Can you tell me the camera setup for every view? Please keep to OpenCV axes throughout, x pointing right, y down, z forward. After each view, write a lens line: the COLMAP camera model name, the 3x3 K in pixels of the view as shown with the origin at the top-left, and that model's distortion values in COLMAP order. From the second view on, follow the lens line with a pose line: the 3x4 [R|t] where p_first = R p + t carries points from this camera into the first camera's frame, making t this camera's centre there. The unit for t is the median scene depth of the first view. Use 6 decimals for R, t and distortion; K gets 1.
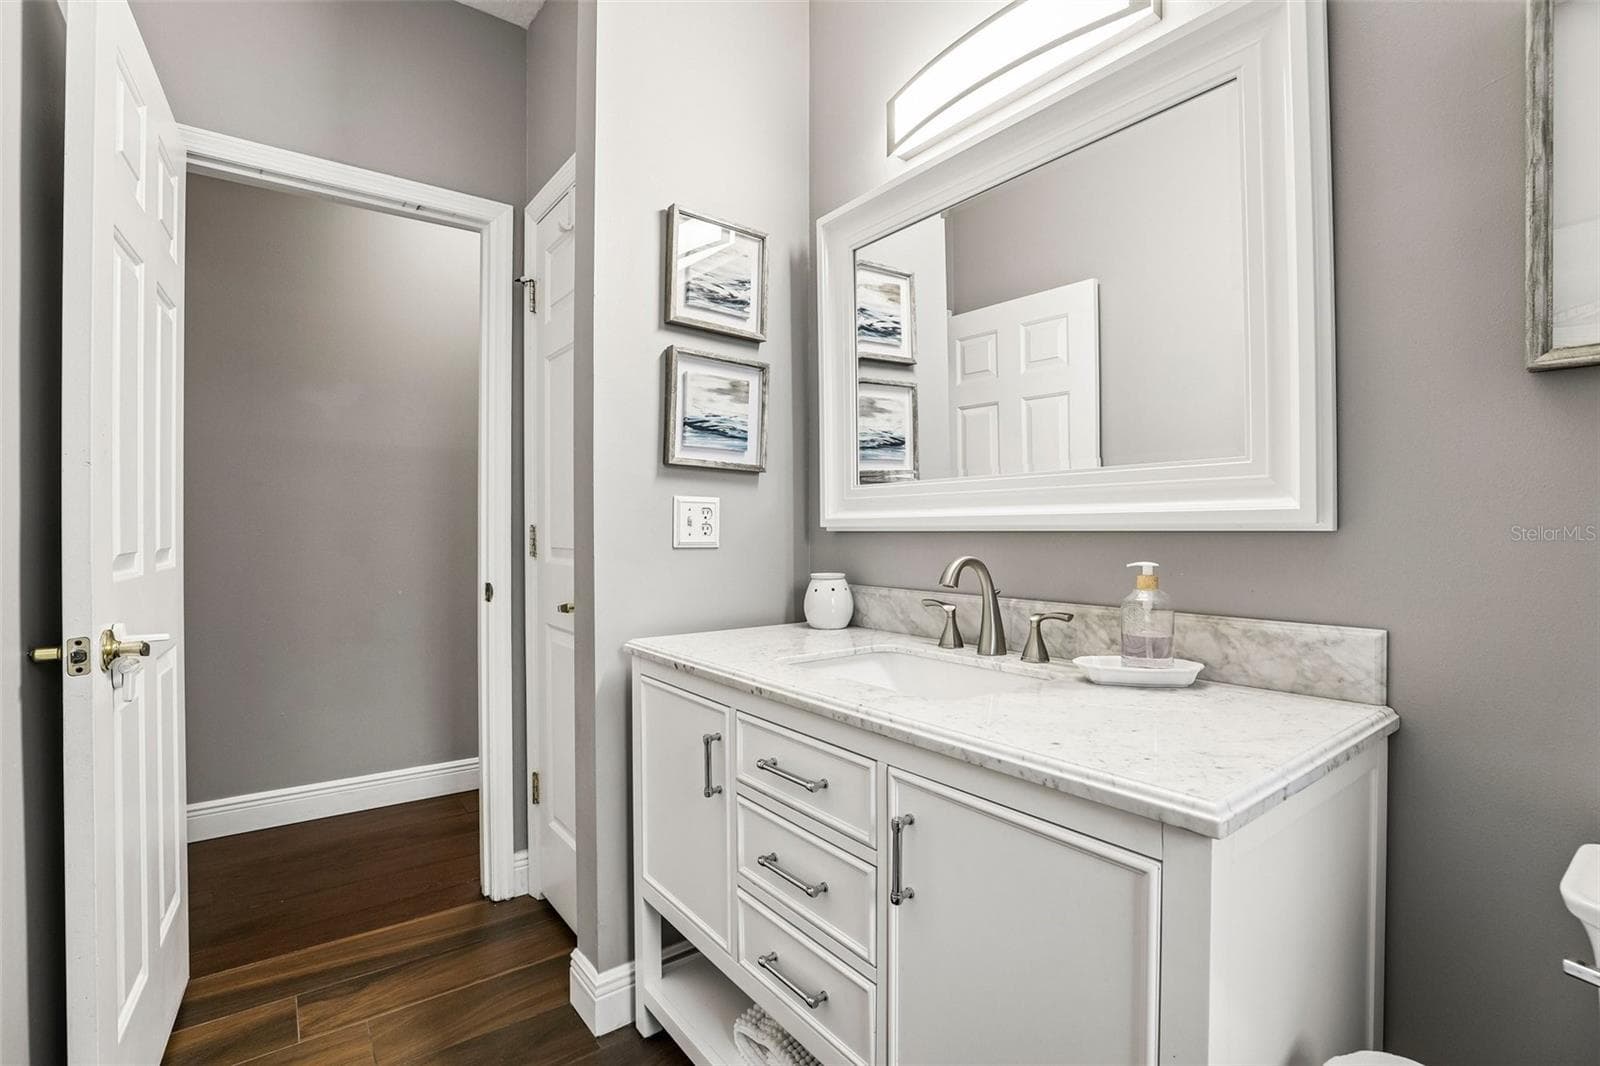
lens RADIAL K [[727.6, 0, 800.3], [0, 727.6, 530.0], [0, 0, 1]] dist [-0.056953, 0.017336]
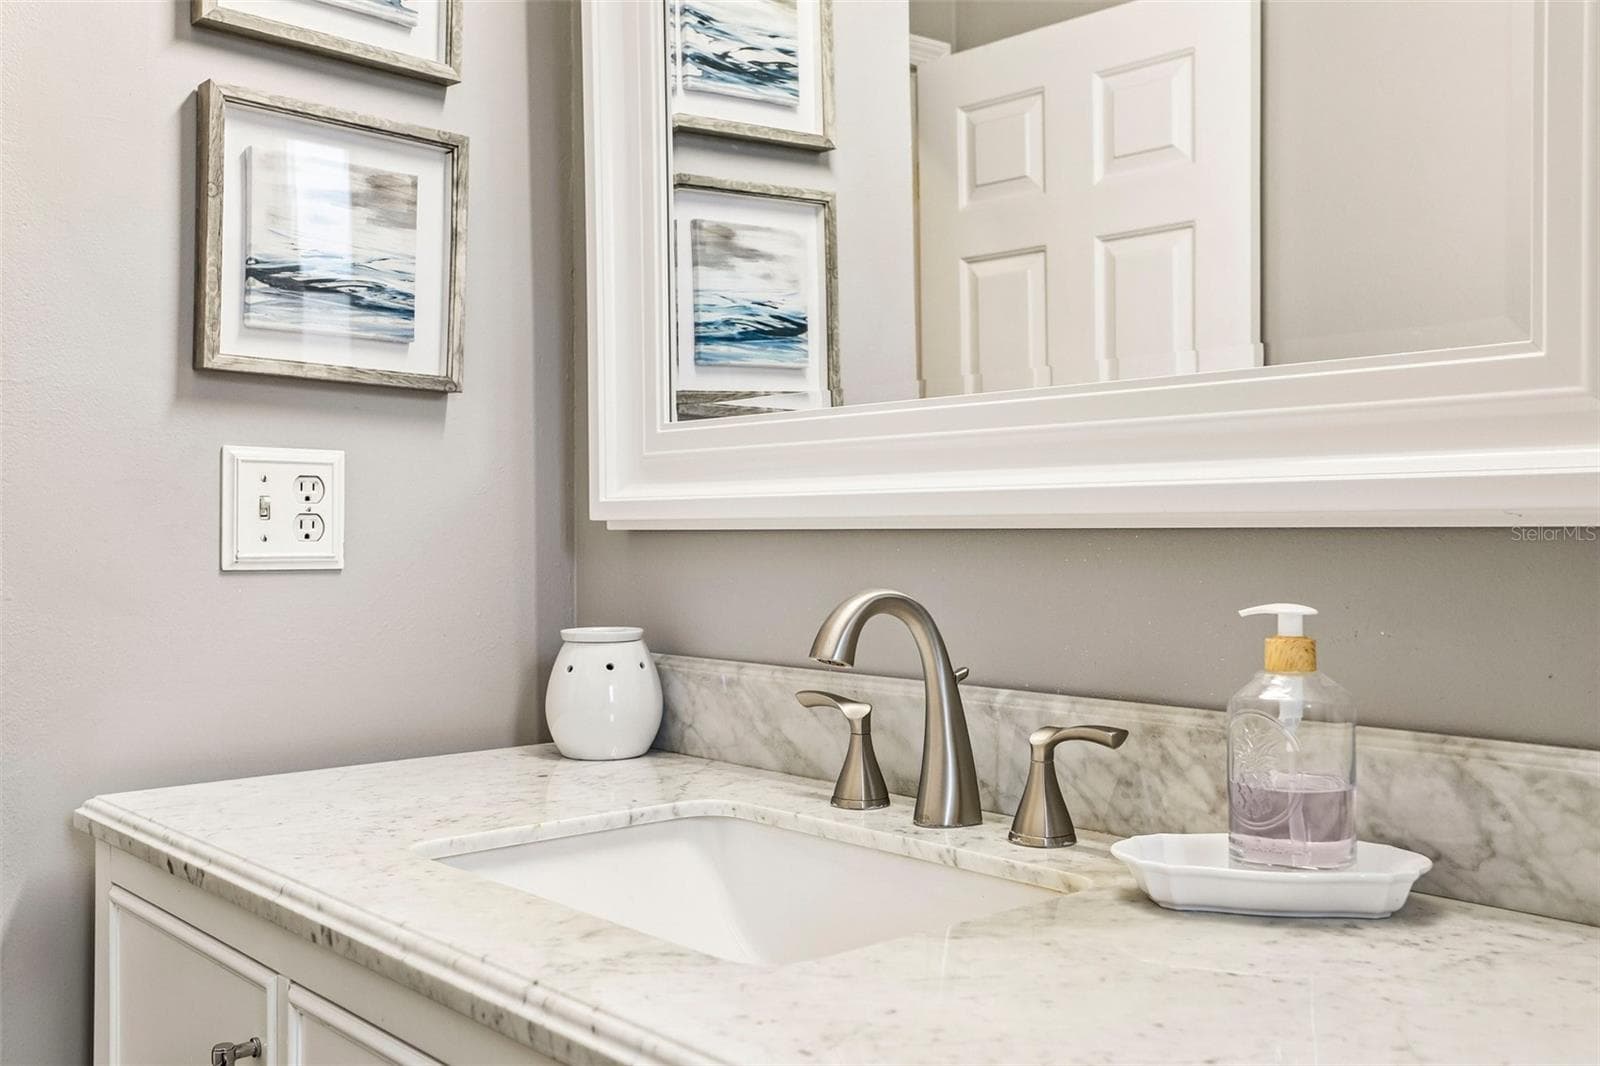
lens RADIAL K [[1509.7, 0, 800.0], [0, 1509.7, 533.0], [0, 0, 1]] dist [0.032097, 0.003267]
pose [[0.997517, -0.002894, 0.070371, 0.093891], [0.002641, 0.999990, 0.003692, 0.000395], [-0.070381, -0.003497, 0.997514, 0.107078]]
